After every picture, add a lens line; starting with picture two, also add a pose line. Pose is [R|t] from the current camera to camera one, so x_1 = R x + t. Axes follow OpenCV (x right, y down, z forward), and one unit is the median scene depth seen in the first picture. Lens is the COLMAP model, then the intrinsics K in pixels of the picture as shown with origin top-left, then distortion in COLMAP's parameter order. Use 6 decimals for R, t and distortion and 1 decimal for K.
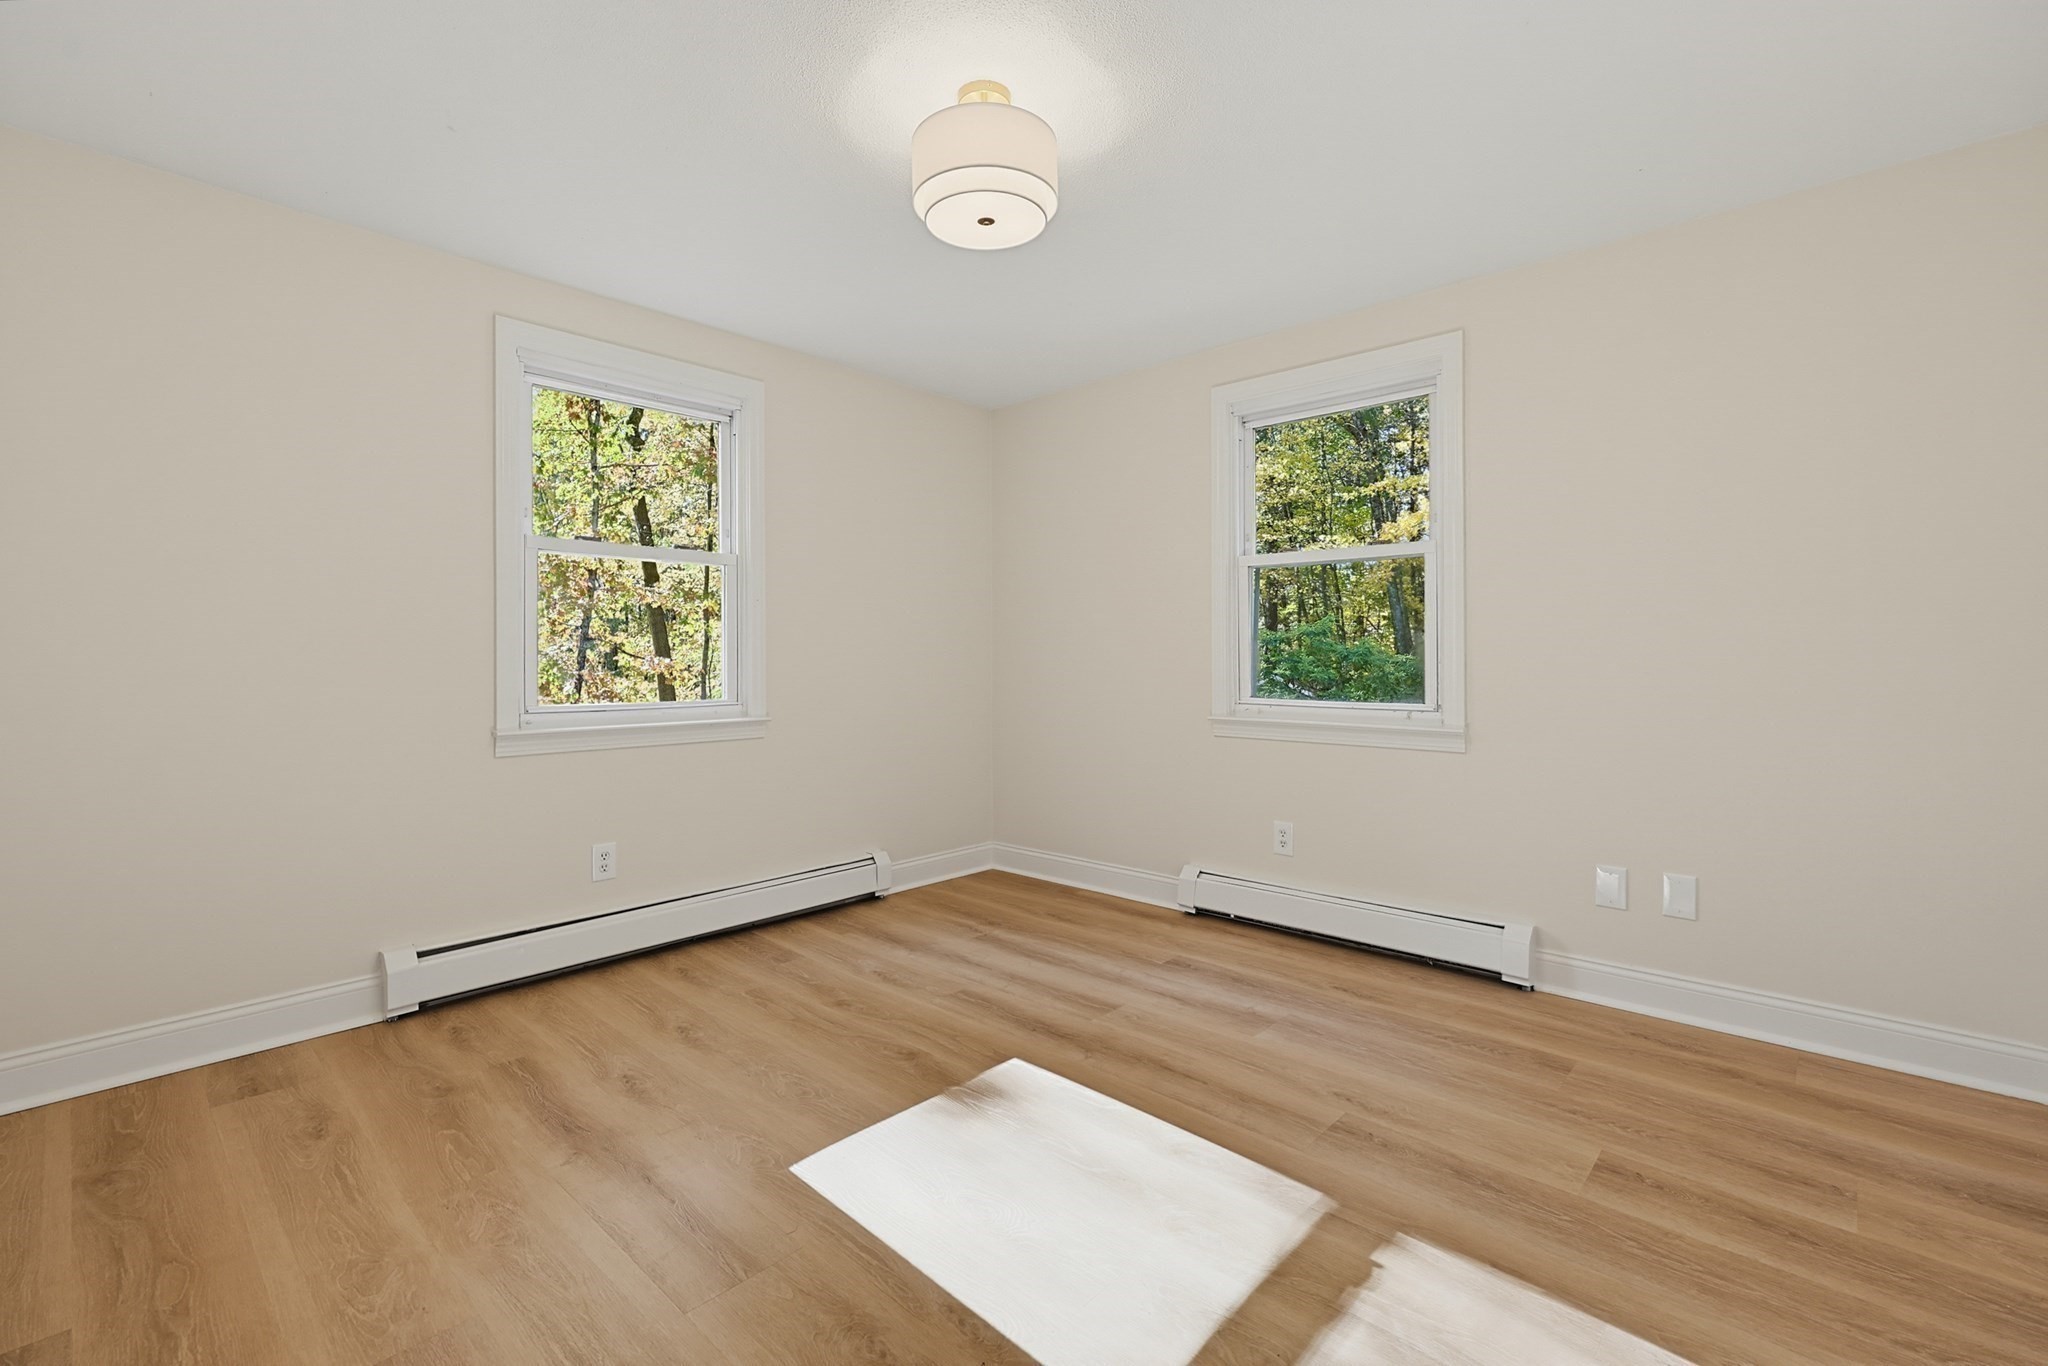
lens RADIAL K [[885.8, 0, 1017.2], [0, 885.8, 653.4], [0, 0, 1]] dist [0.002389, 0.000211]
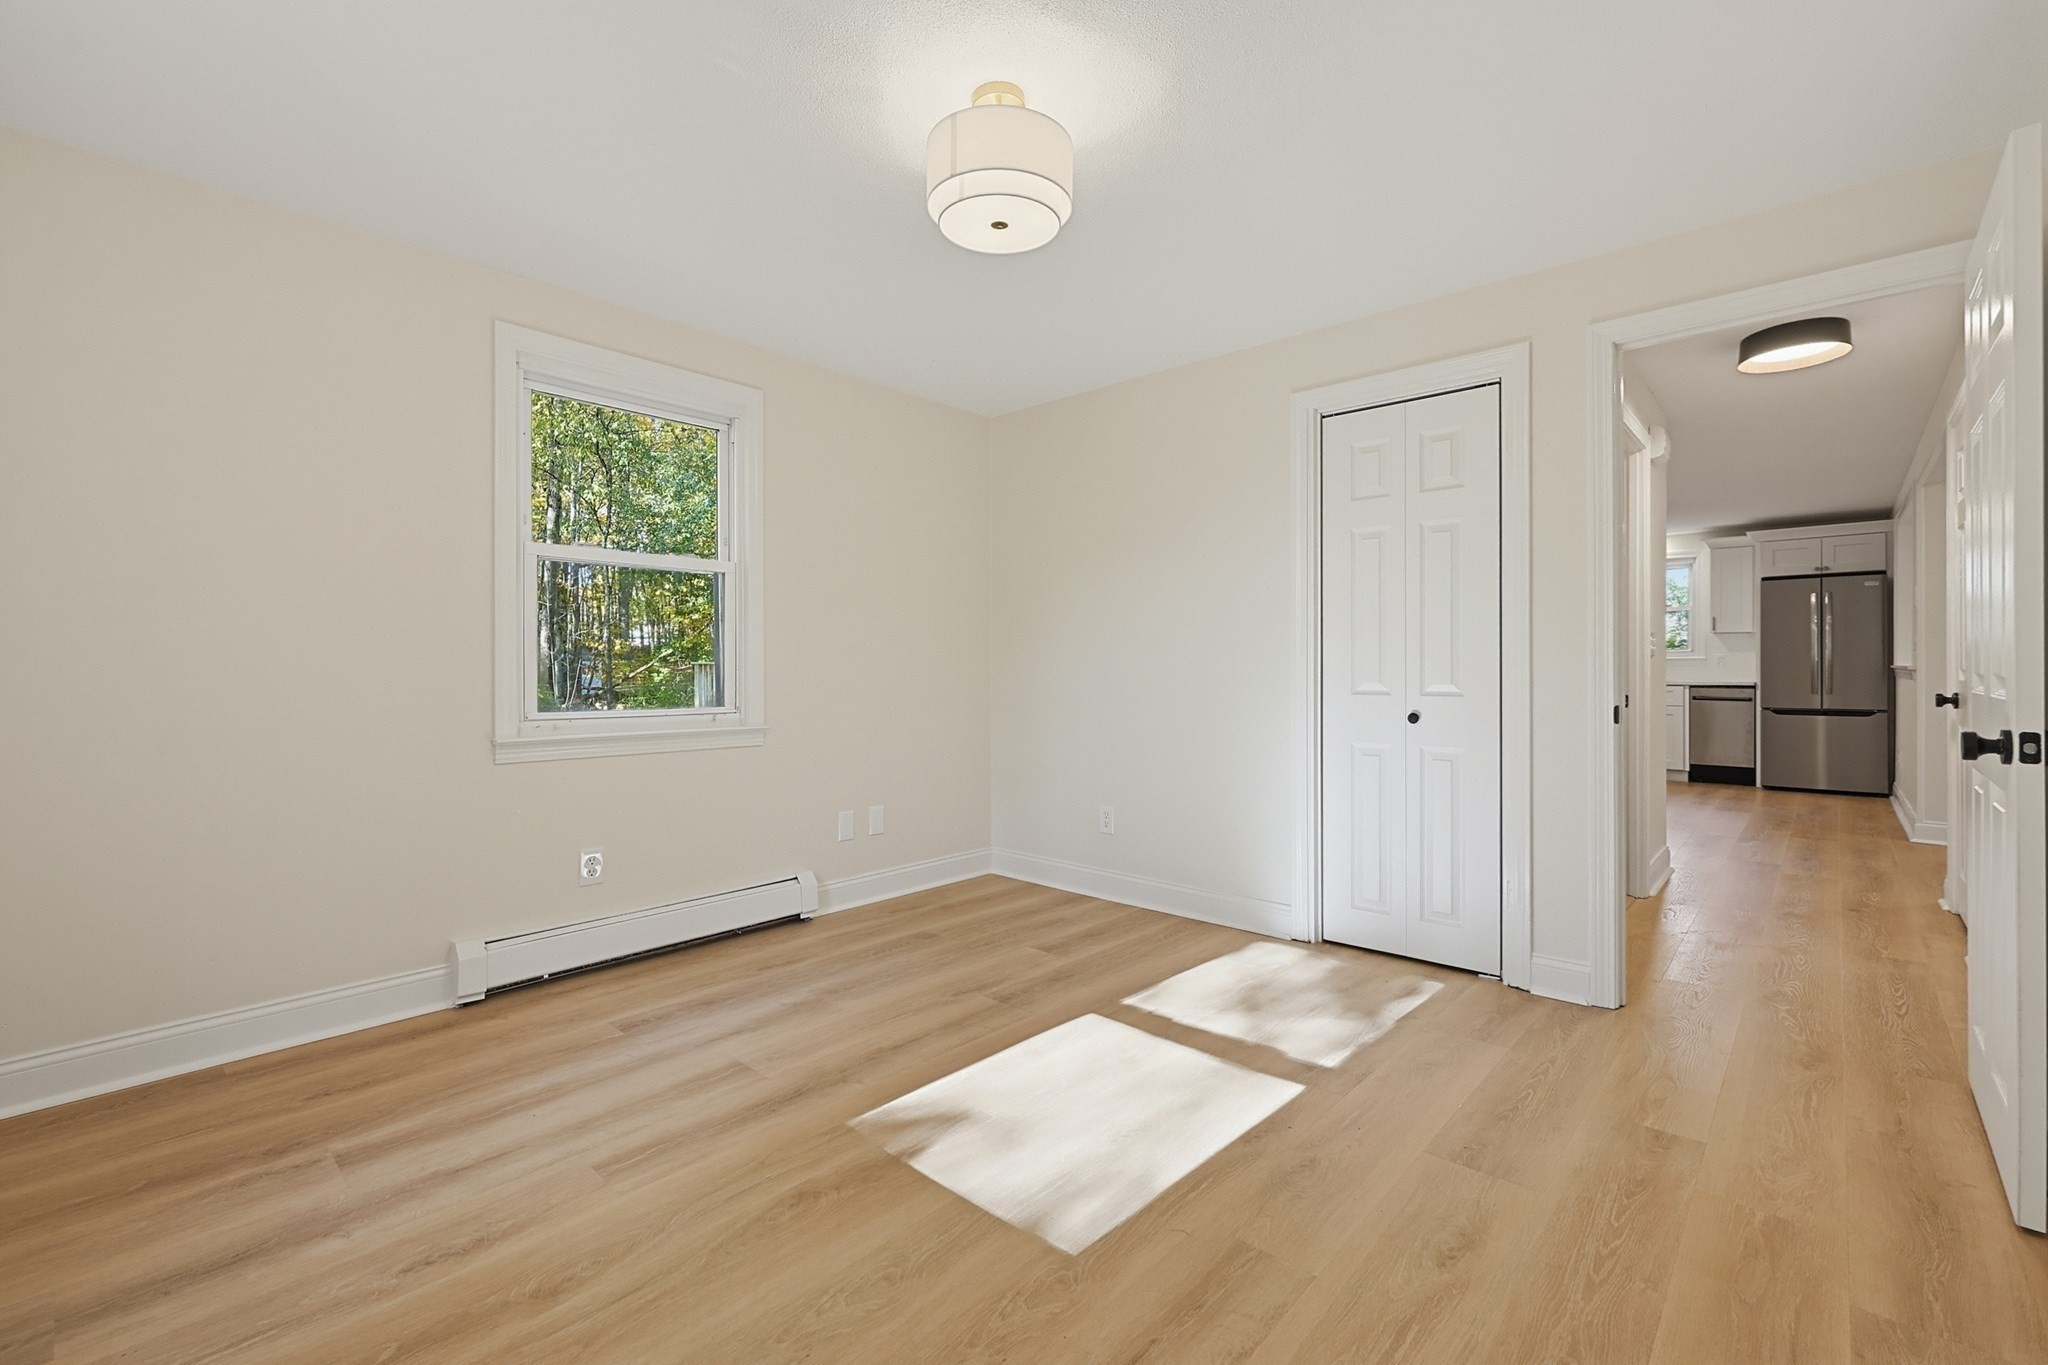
lens RADIAL K [[885.8, 0, 1017.2], [0, 885.8, 652.9], [0, 0, 1]] dist [0.002389, 0.000211]
pose [[-0.009240, 0.020054, 0.999756, -0.728328], [-0.004198, 0.999789, -0.020094, 0.010520], [-0.999948, -0.004383, -0.009154, 0.692504]]
